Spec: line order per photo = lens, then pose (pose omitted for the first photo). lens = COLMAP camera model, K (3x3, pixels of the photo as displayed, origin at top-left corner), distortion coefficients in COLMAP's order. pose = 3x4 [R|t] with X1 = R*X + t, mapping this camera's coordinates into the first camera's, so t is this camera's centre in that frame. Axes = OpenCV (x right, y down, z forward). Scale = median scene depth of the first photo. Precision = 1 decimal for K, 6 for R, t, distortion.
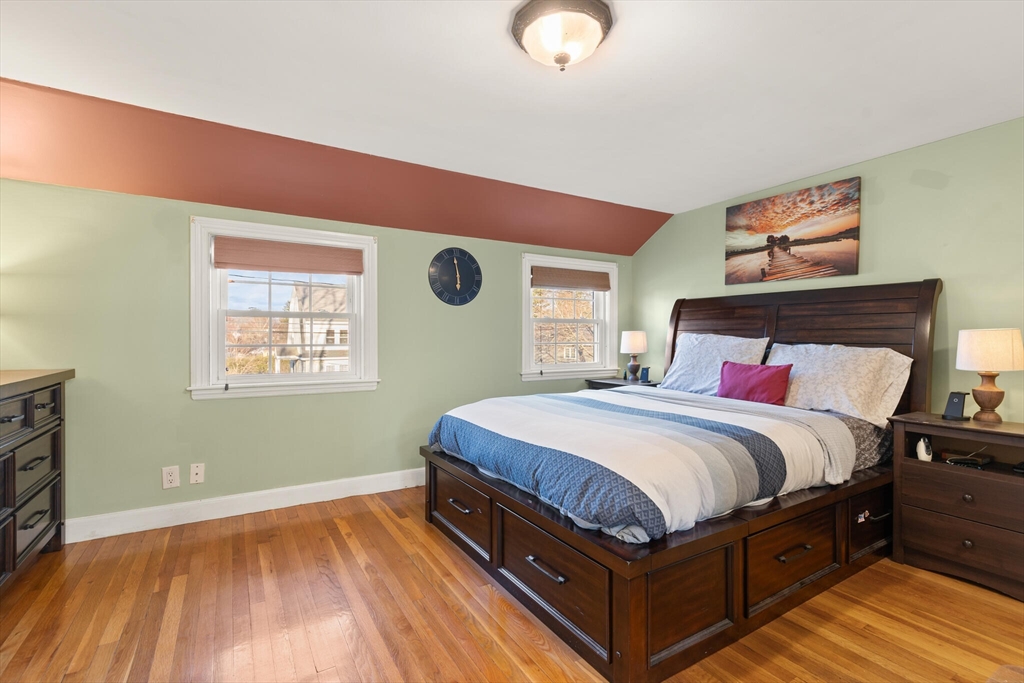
lens RADIAL K [[464.5, 0, 516.8], [0, 464.5, 342.8], [0, 0, 1]] dist [0.006740, -0.000531]
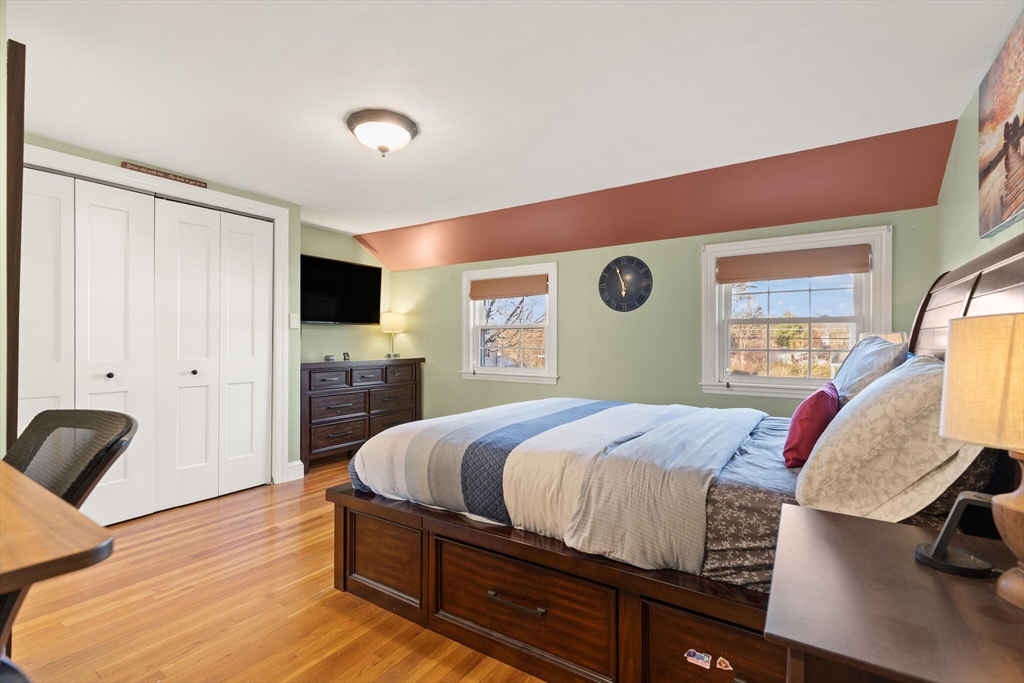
lens RADIAL K [[456.7, 0, 512.0], [0, 456.7, 341.5], [0, 0, 1]] dist [-0.009836, -0.000380]
pose [[0.431795, -0.003576, -0.901965, 0.697103], [-0.015044, 0.999824, -0.011166, 0.001629], [0.901846, 0.018391, 0.431665, 0.339810]]
